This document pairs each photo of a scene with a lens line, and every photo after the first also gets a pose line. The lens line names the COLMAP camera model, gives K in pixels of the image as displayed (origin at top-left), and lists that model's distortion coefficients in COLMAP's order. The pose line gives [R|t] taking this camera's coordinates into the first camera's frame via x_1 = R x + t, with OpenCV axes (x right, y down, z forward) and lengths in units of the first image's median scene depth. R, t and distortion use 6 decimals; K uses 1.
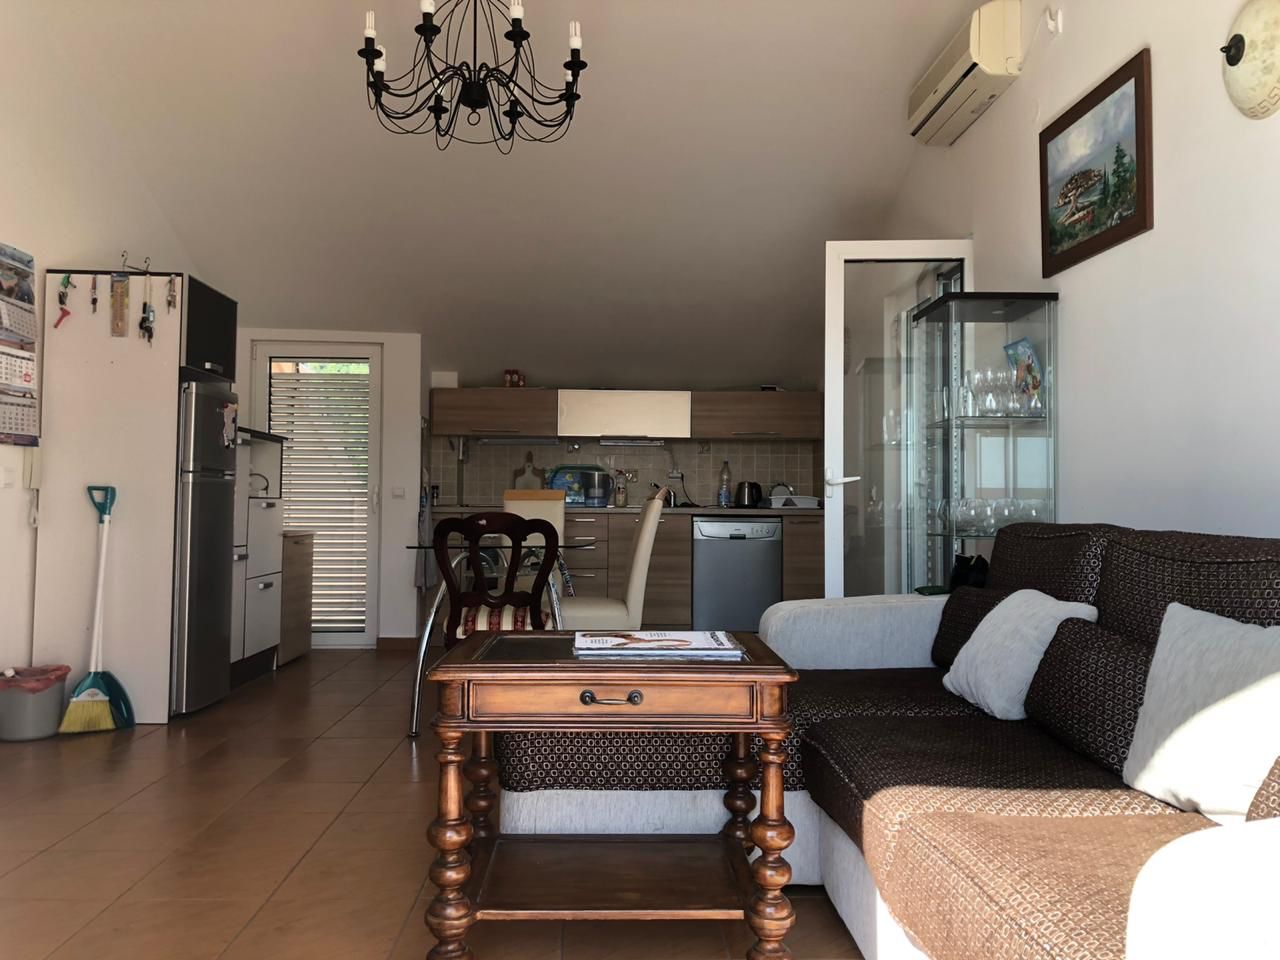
lens RADIAL K [[1089.6, 0, 642.8], [0, 1089.6, 482.6], [0, 0, 1]] dist [0.054721, -0.053445]
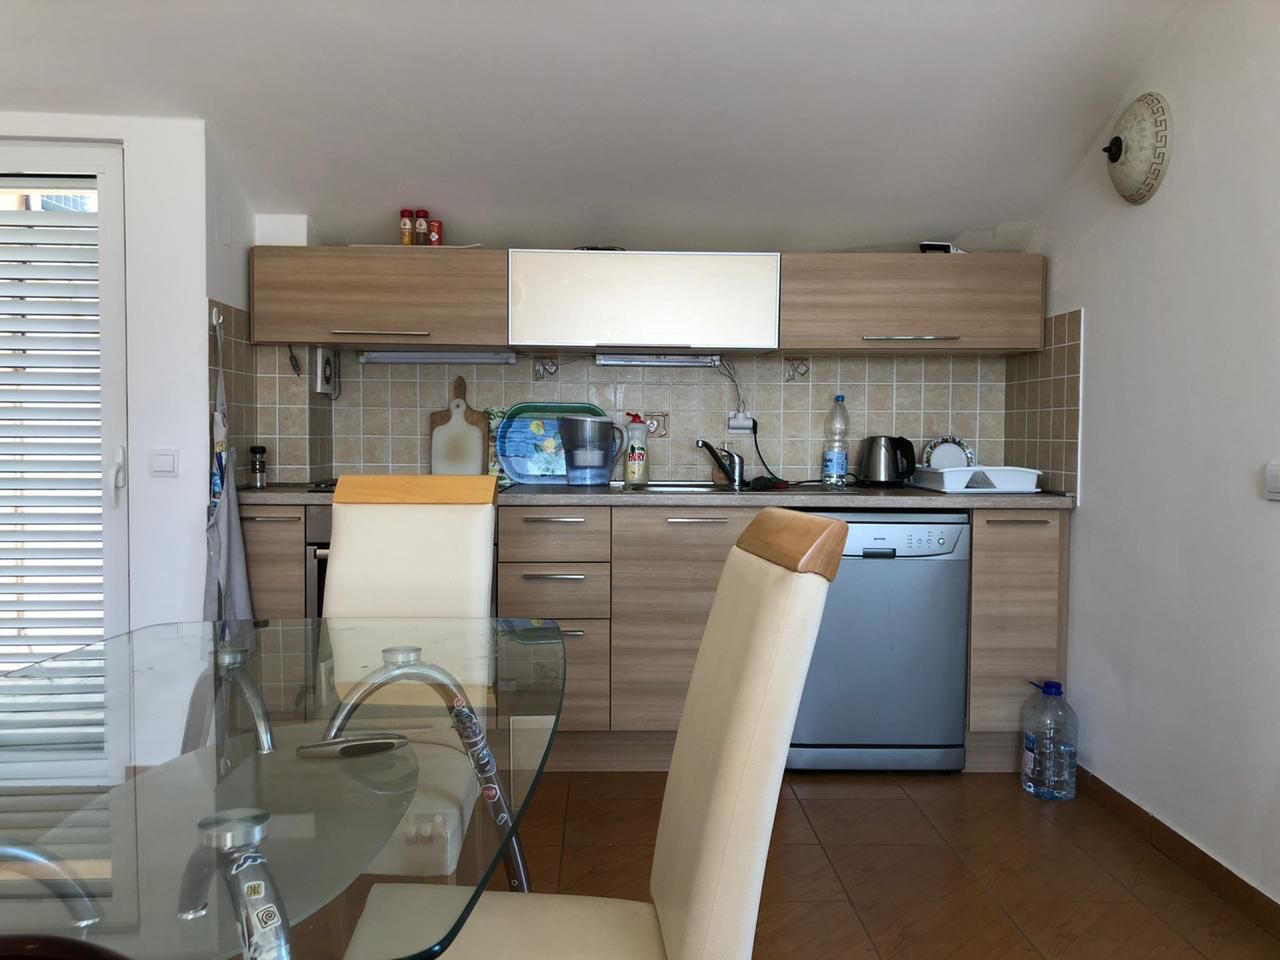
lens RADIAL K [[1089.6, 0, 635.1], [0, 1089.6, 485.6], [0, 0, 1]] dist [0.054721, -0.053445]
pose [[0.999864, 0.001147, -0.016475, -0.012518], [-0.000001, 0.997586, 0.069440, -0.013376], [0.016514, -0.069431, 0.997450, 0.496075]]
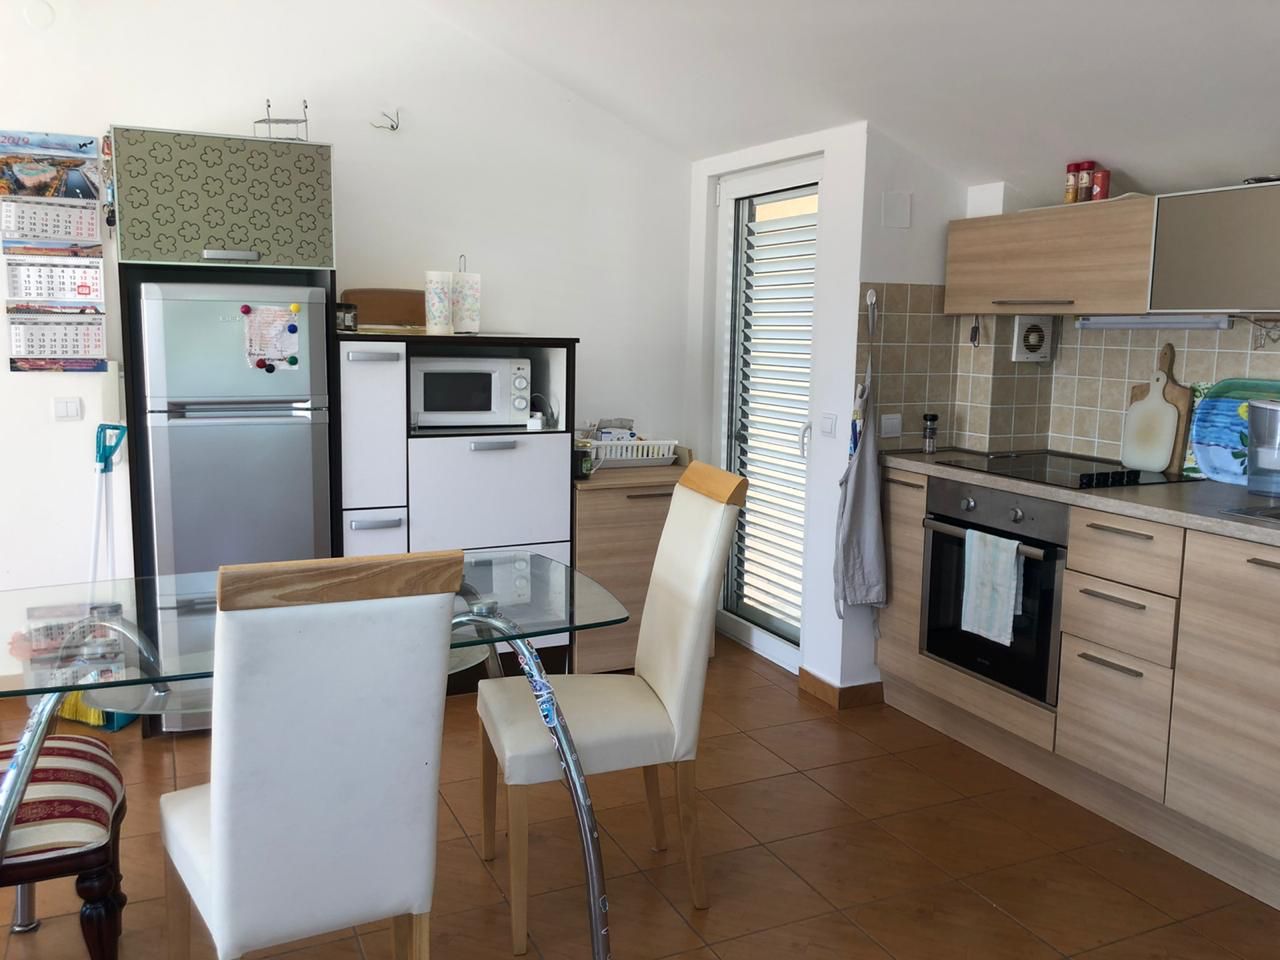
lens RADIAL K [[1089.6, 0, 639.9], [0, 1089.6, 471.3], [0, 0, 1]] dist [0.054721, -0.053445]
pose [[0.366880, 0.127273, -0.921521, 0.236590], [0.010877, 0.989942, 0.141053, -0.043918], [0.930205, -0.061773, 0.361806, 0.660479]]
